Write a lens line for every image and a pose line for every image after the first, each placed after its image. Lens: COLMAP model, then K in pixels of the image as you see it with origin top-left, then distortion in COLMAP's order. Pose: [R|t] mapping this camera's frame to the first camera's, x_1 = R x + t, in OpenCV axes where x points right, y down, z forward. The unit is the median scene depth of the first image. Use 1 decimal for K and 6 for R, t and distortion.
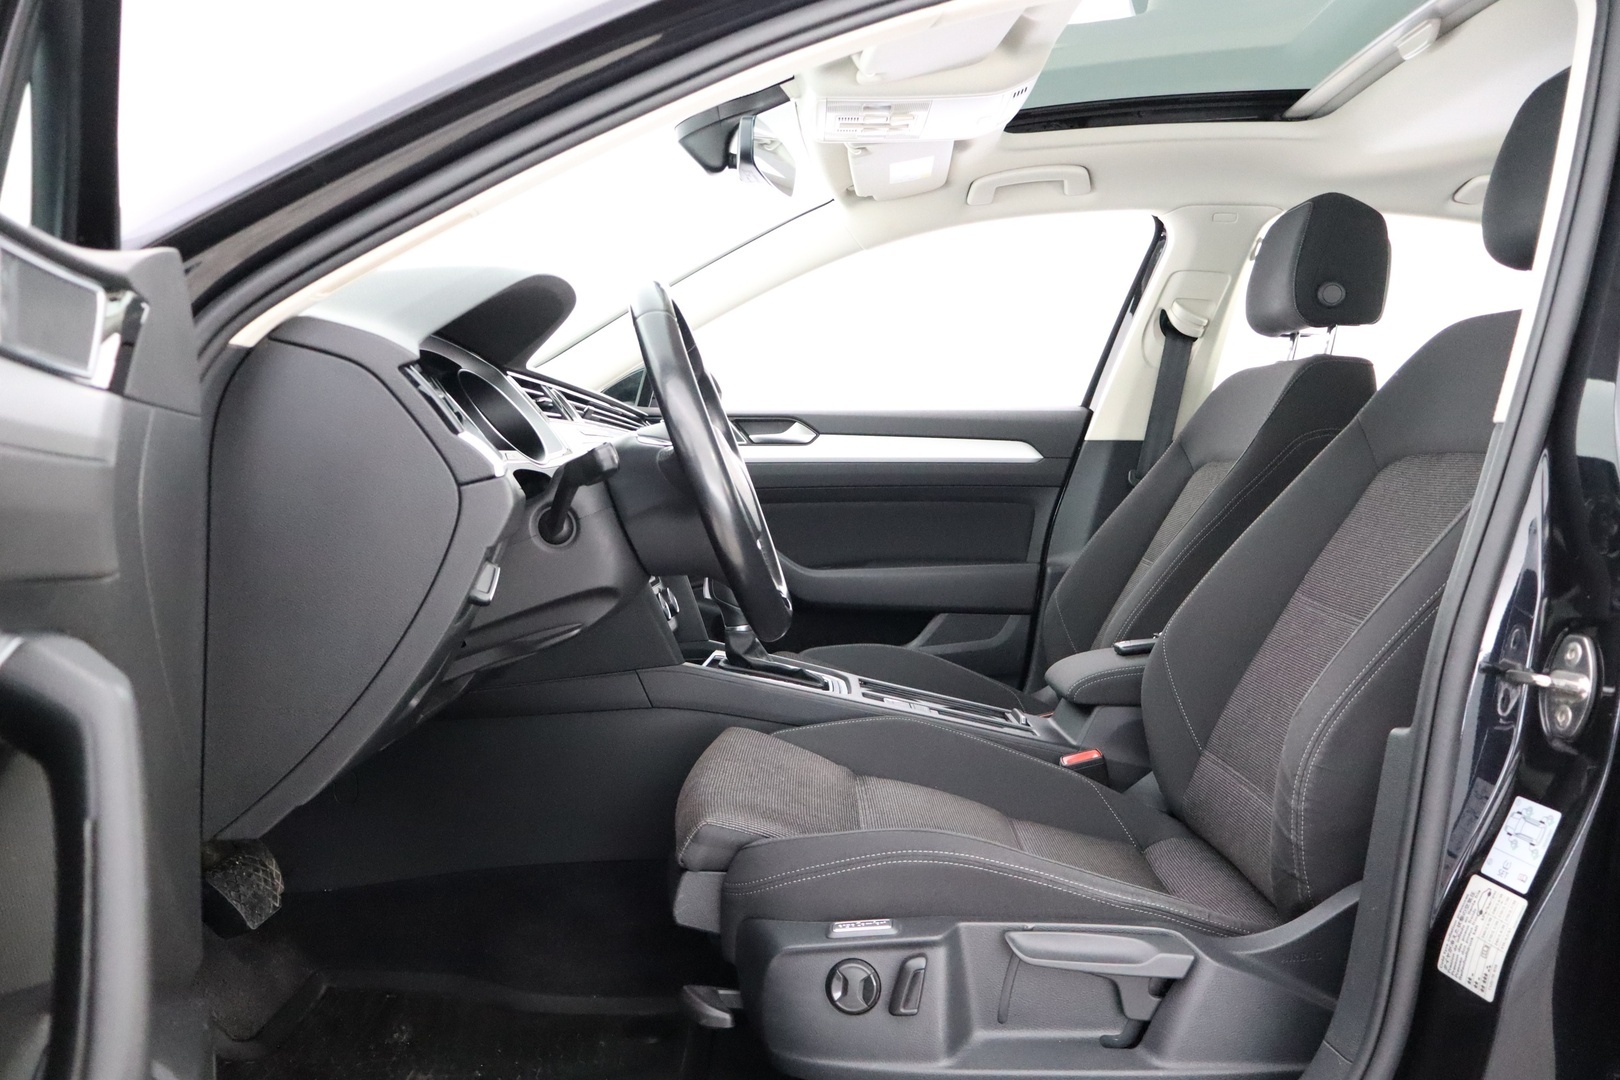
lens RADIAL K [[1344.3, 0, 810.0], [0, 1344.3, 540.0], [0, 0, 1]] dist [-0.003722, 0.082776]
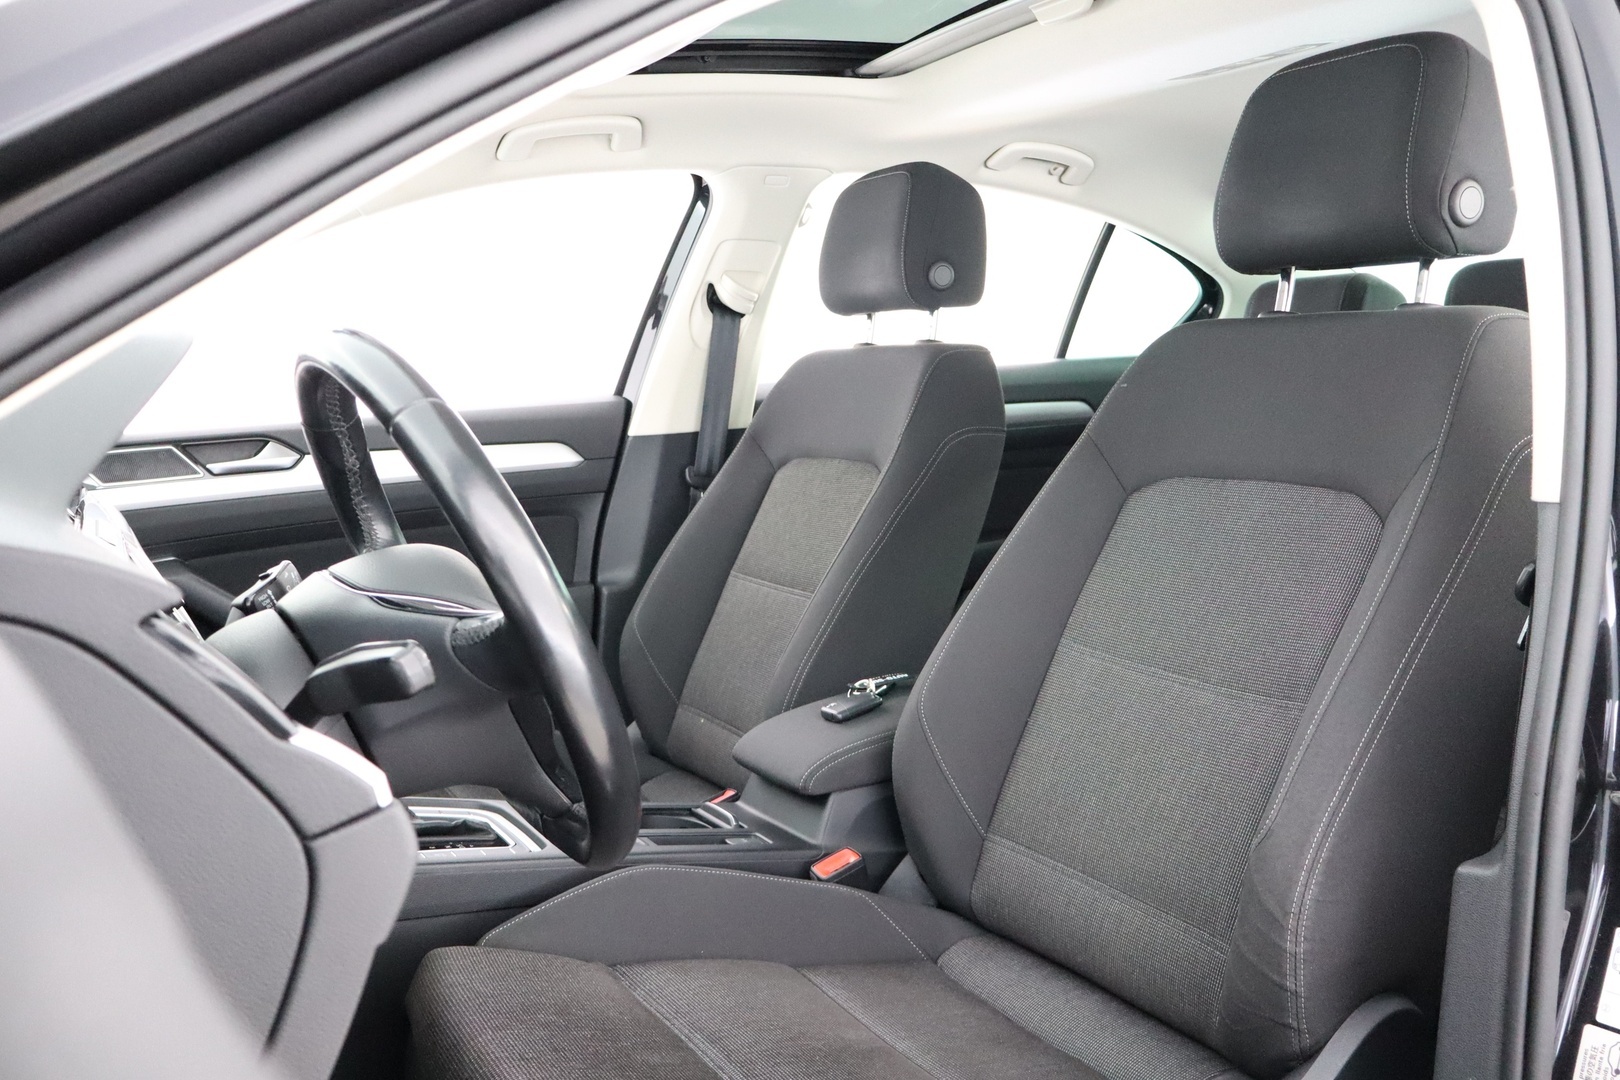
lens RADIAL K [[1370.2, 0, 810.0], [0, 1370.2, 540.0], [0, 0, 1]] dist [0.001712, 0.016420]
pose [[0.867859, -0.115930, 0.483094, -0.144930], [0.089083, 0.992946, 0.078247, -0.076156], [-0.488758, -0.024872, 0.872065, 0.203737]]
